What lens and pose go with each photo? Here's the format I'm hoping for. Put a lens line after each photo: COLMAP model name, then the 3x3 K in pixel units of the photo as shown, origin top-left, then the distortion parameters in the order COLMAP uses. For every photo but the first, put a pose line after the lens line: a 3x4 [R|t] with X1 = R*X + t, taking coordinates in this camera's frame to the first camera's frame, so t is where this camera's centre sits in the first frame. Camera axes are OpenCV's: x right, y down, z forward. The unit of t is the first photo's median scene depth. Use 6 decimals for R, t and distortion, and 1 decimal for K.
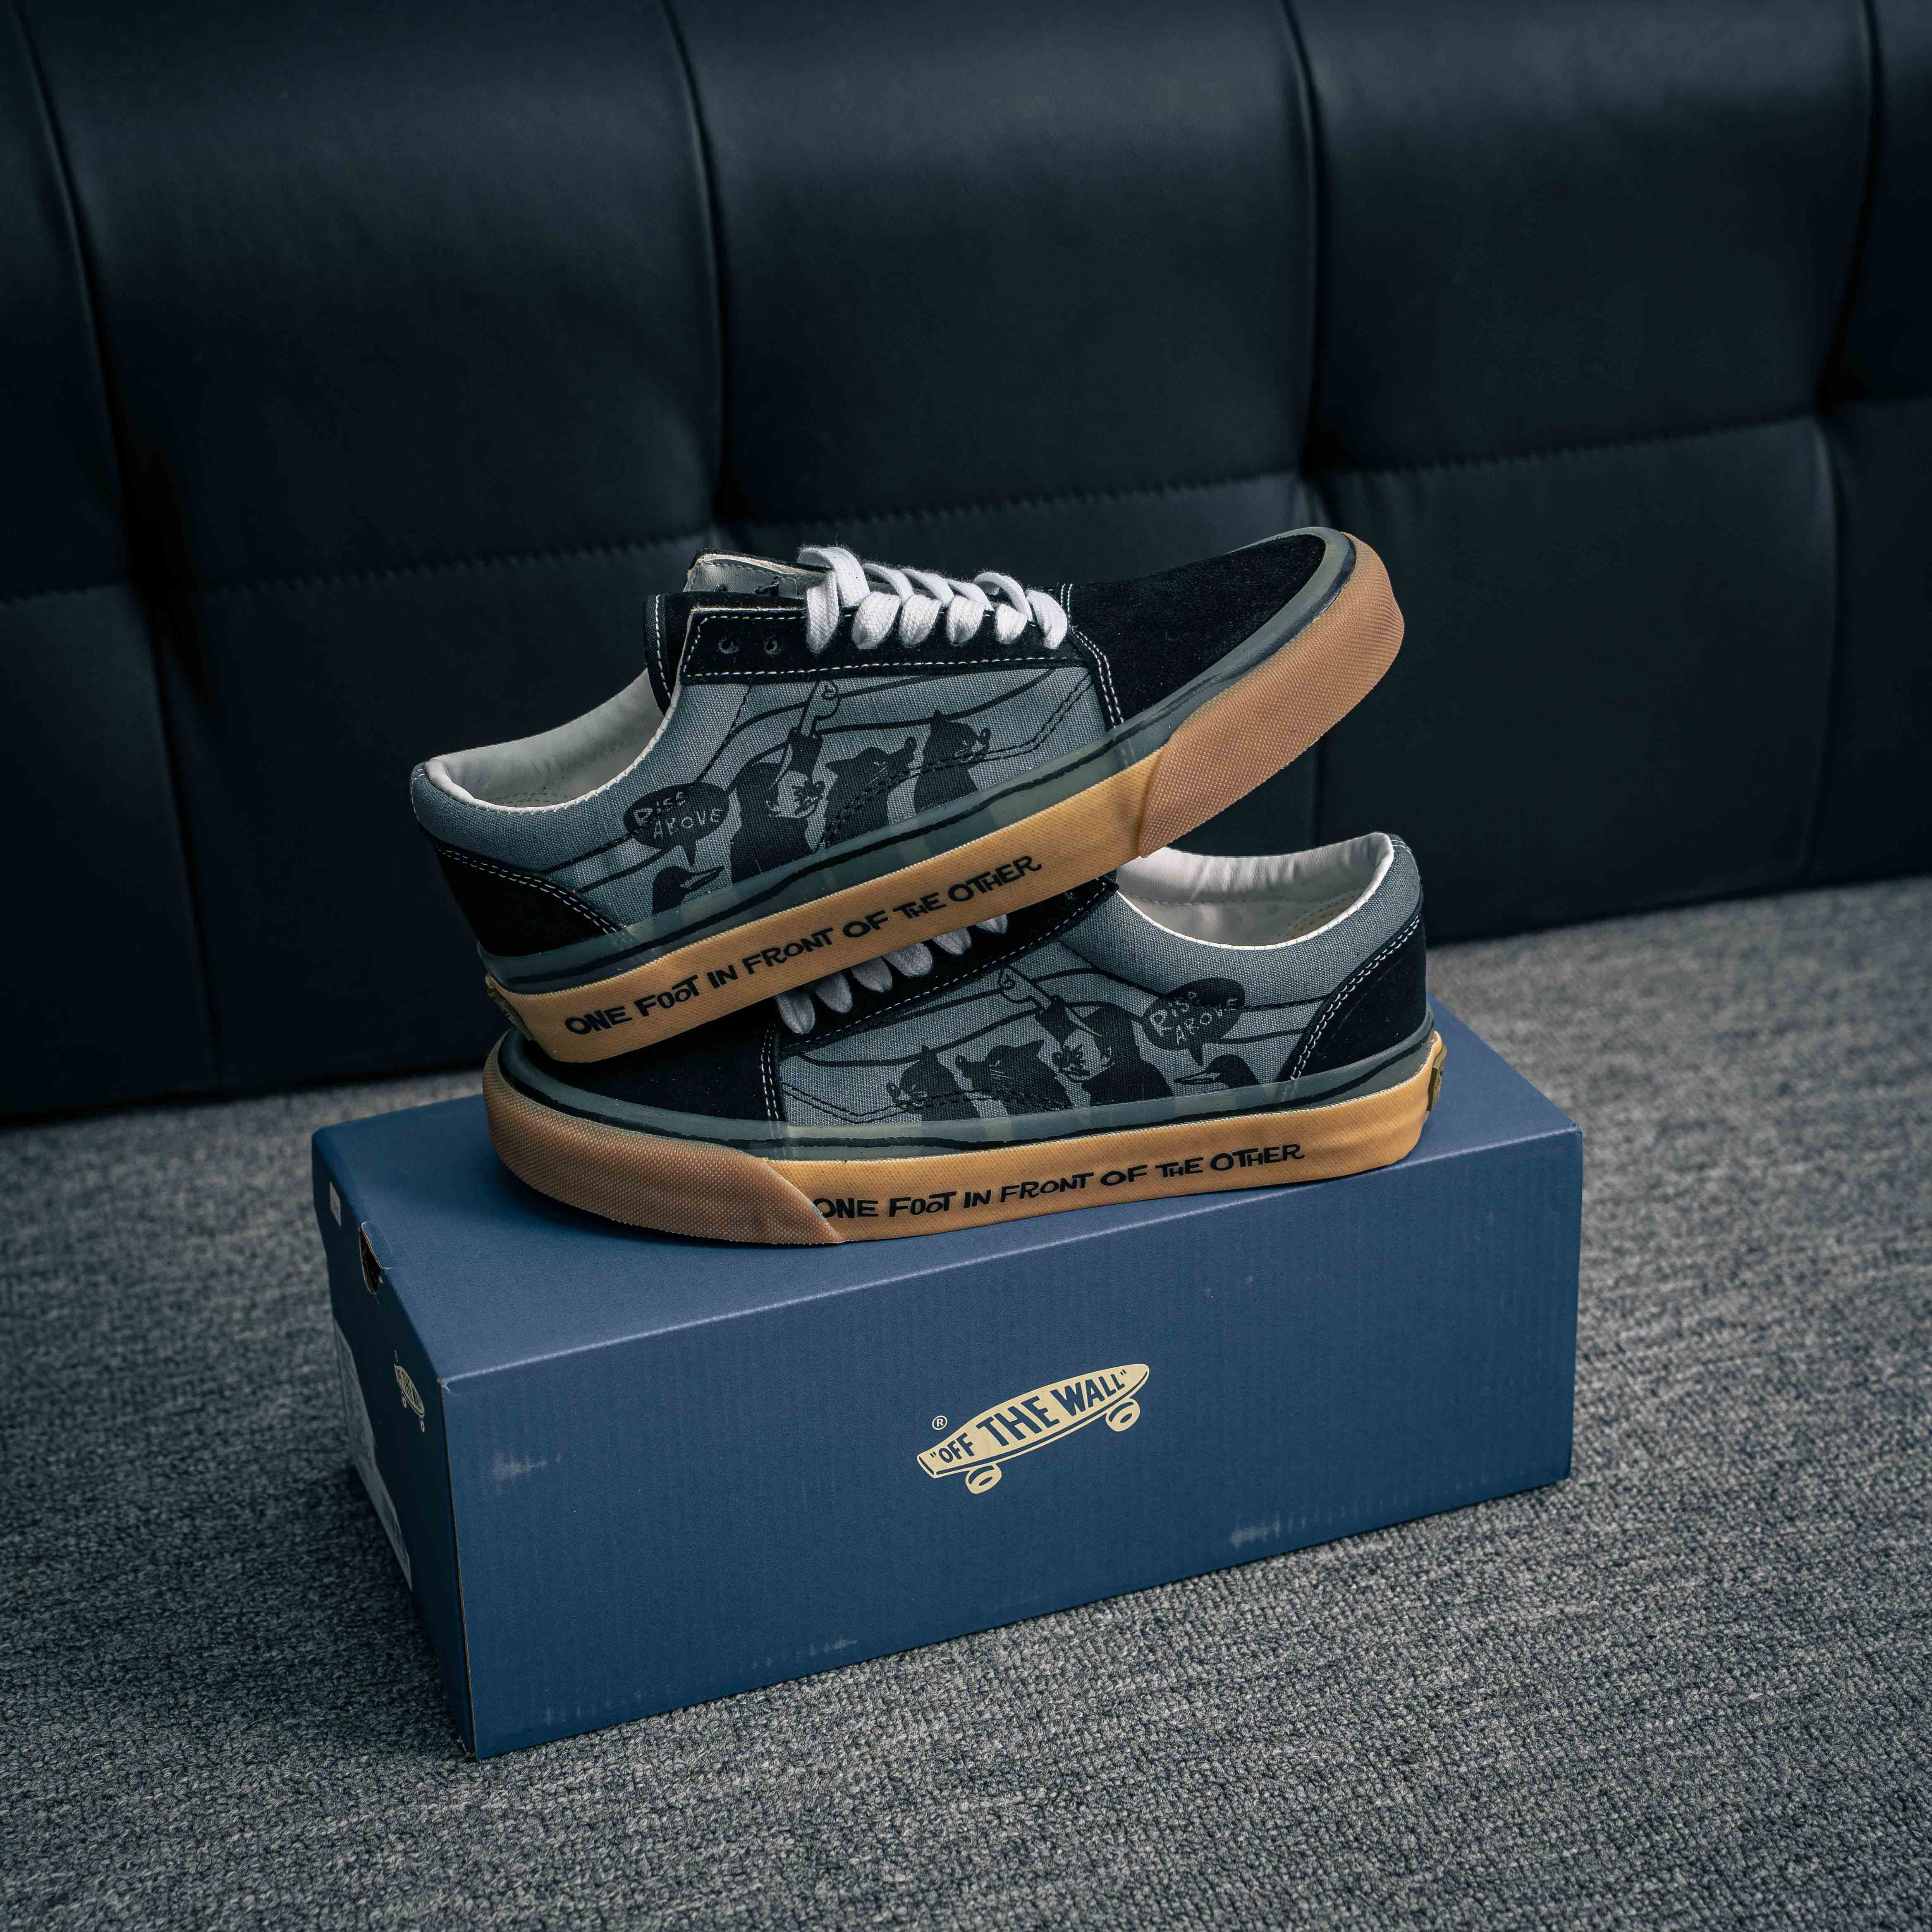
lens RADIAL K [[3869.5, 0, 965.9], [0, 3869.5, 966.2], [0, 0, 1]] dist [0.043920, 0.000000]
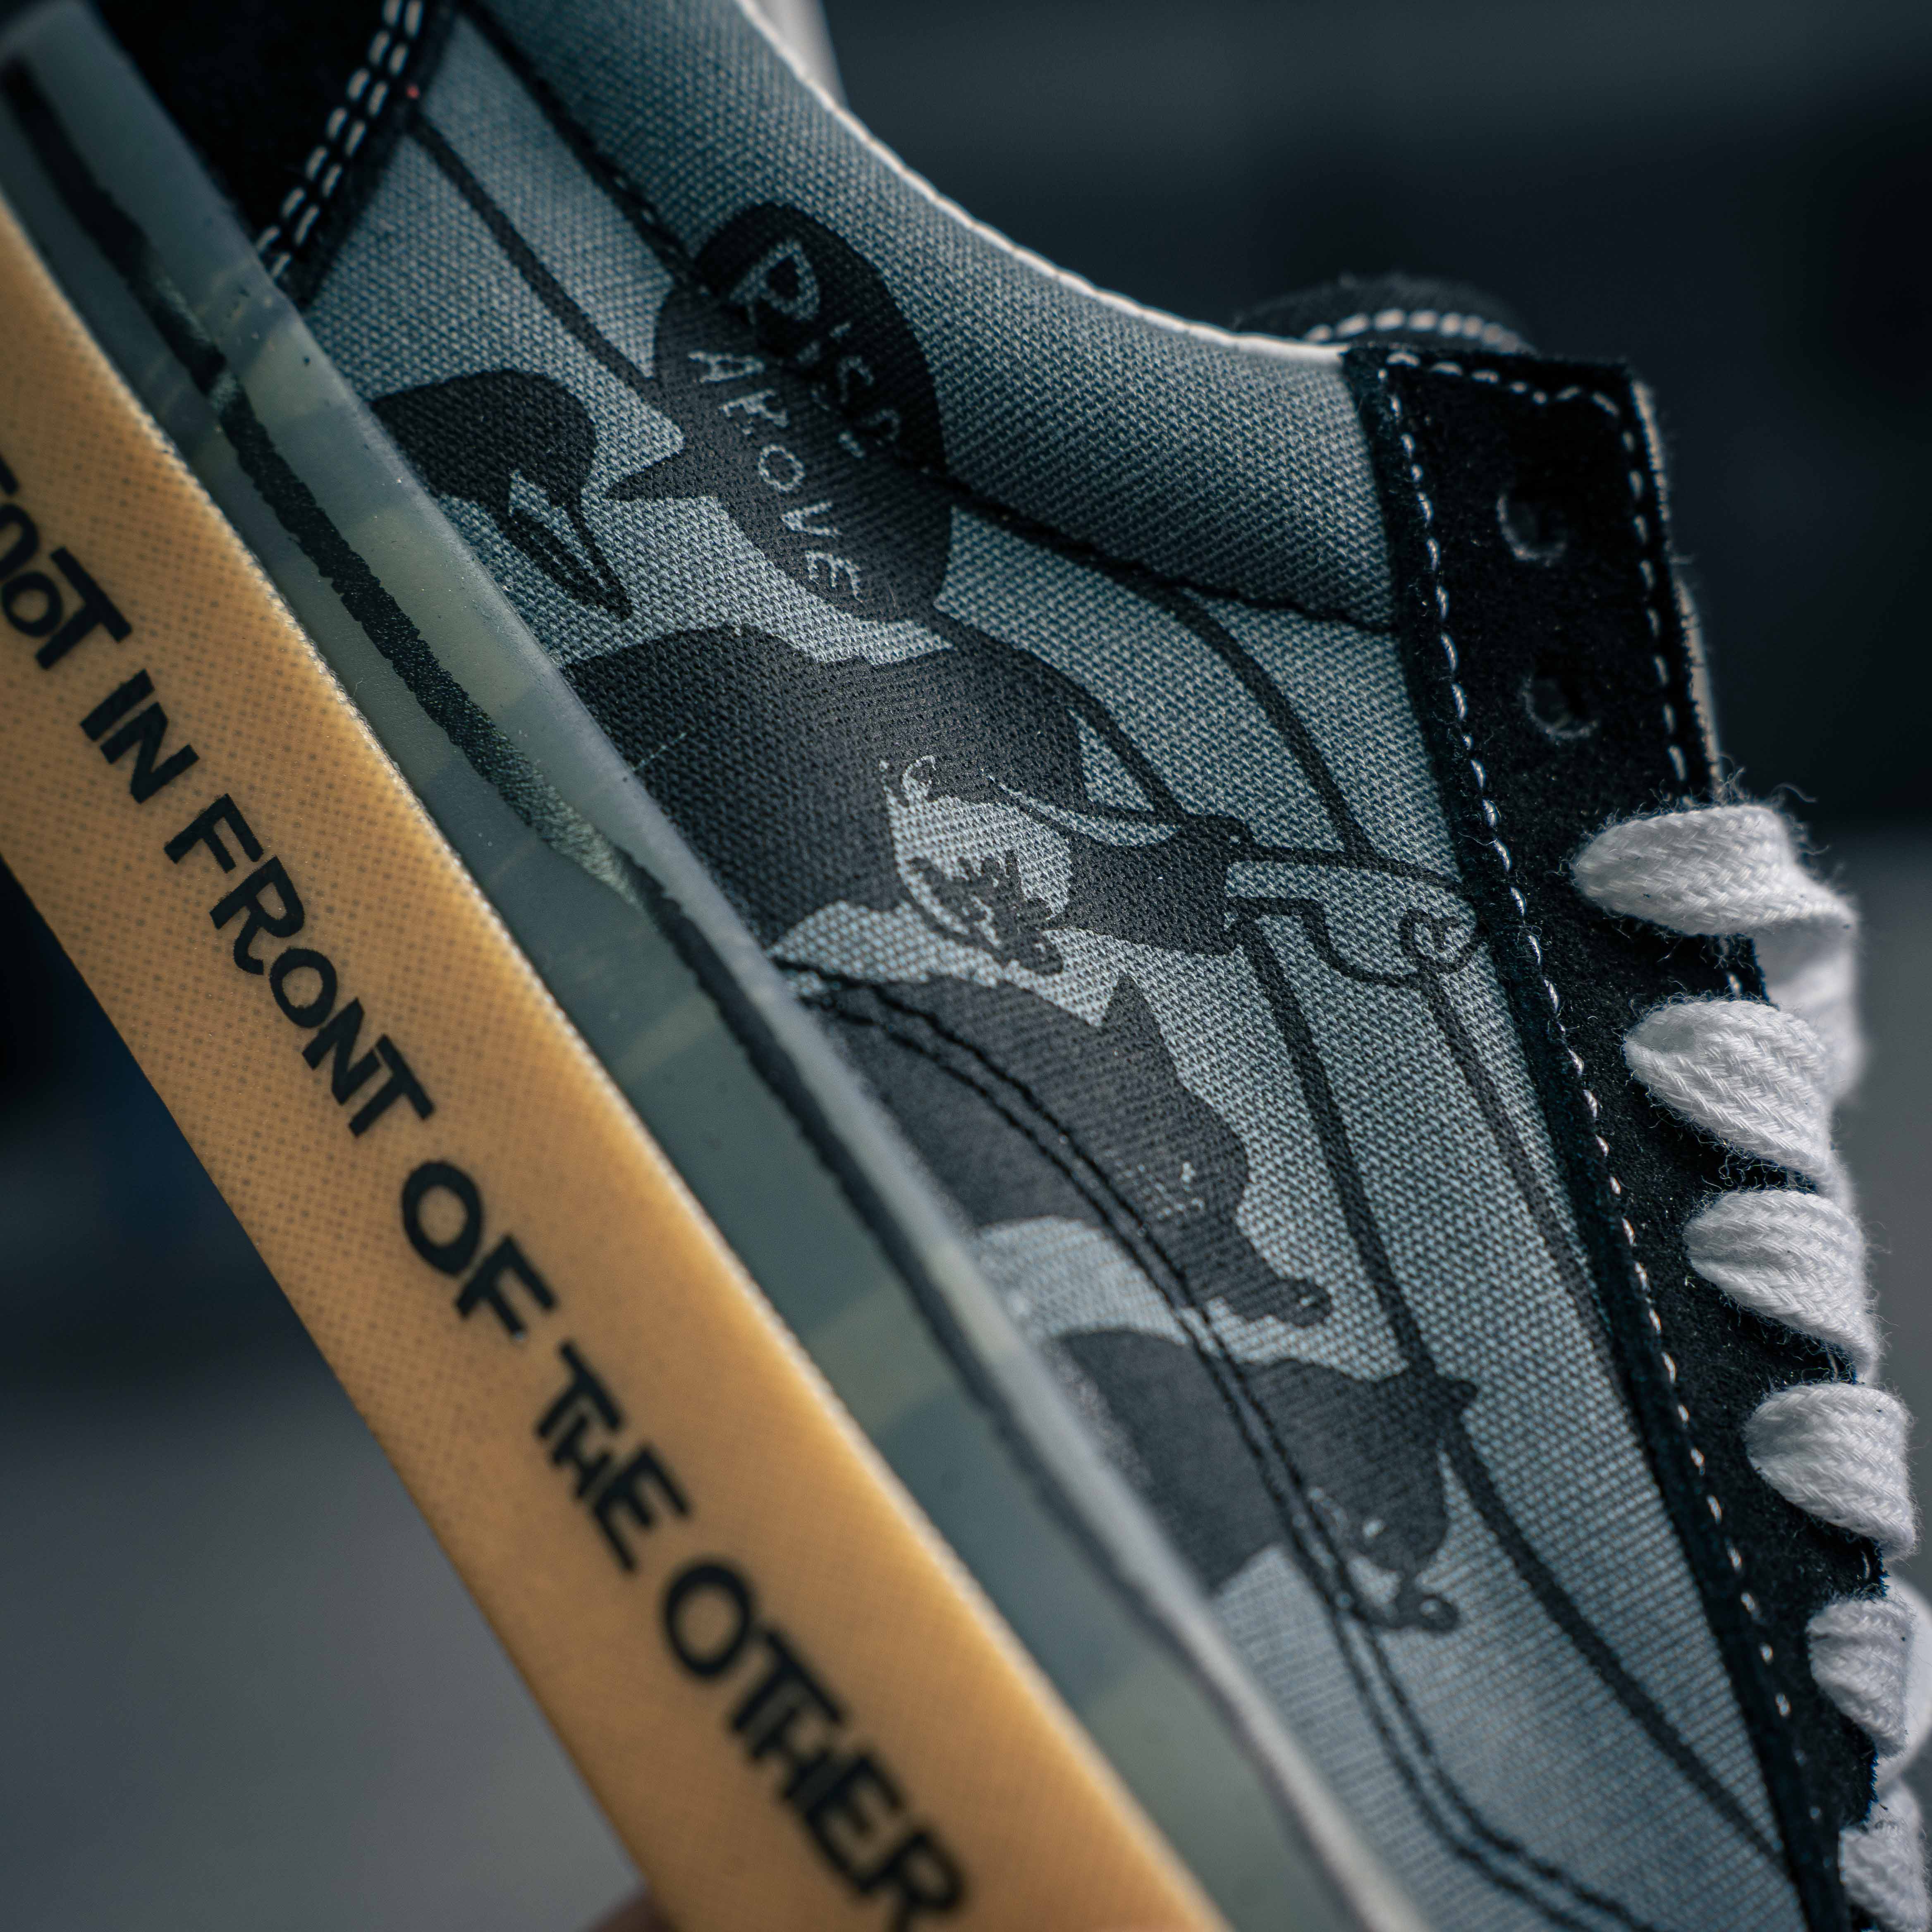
lens RADIAL K [[3869.5, 0, 967.4], [0, 3869.5, 966.8], [0, 0, 1]] dist [0.043920, 0.000000]
pose [[0.208238, 0.920418, -0.330858, 0.038913], [-0.947940, 0.106597, -0.300079, 0.027565], [-0.240930, 0.376121, 0.894699, 0.794007]]
